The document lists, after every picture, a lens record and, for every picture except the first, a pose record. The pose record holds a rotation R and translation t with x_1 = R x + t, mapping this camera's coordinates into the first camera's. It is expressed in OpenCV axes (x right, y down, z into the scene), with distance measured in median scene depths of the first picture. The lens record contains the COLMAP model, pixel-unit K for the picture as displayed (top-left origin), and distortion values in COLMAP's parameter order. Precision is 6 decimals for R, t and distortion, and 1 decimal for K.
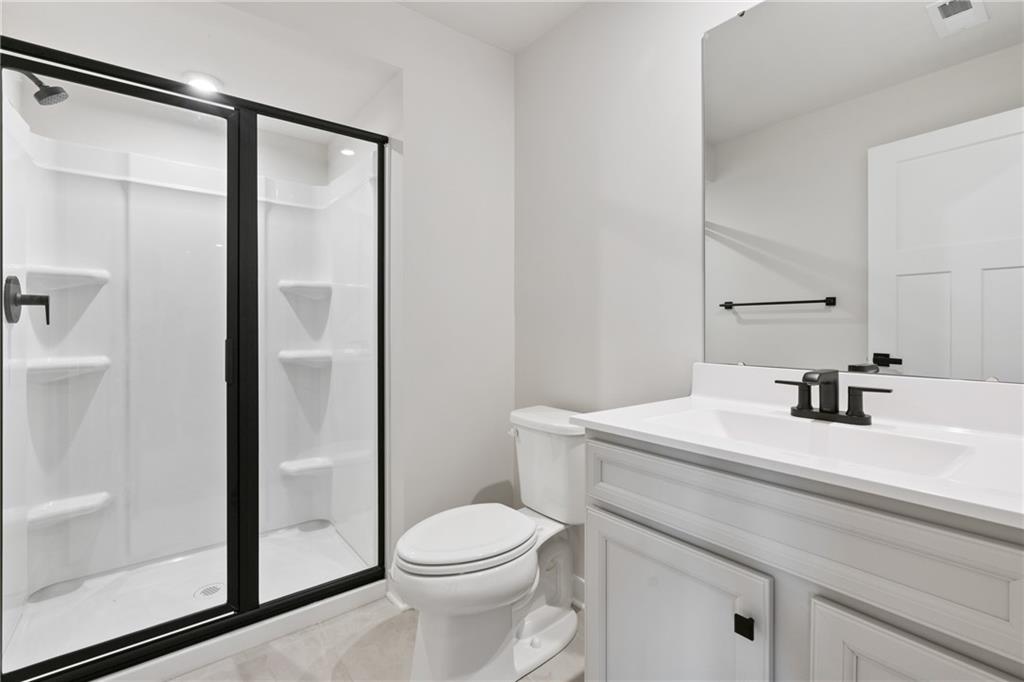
lens RADIAL K [[461.0, 0, 517.9], [0, 461.0, 330.6], [0, 0, 1]] dist [-0.008194, 0.001815]
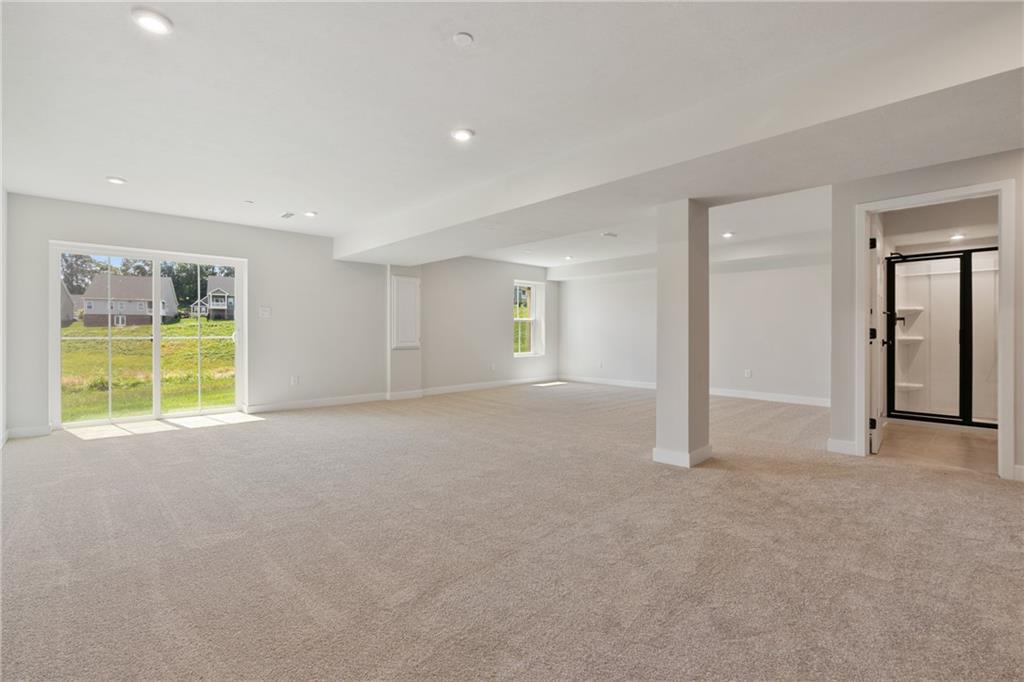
lens RADIAL K [[461.0, 0, 506.7], [0, 461.0, 332.8], [0, 0, 1]] dist [-0.008194, 0.001815]
pose [[0.078716, 0.006886, -0.996873, 1.874688], [0.003513, 0.999968, 0.007184, 0.004170], [0.996891, -0.004068, 0.078689, -1.939921]]
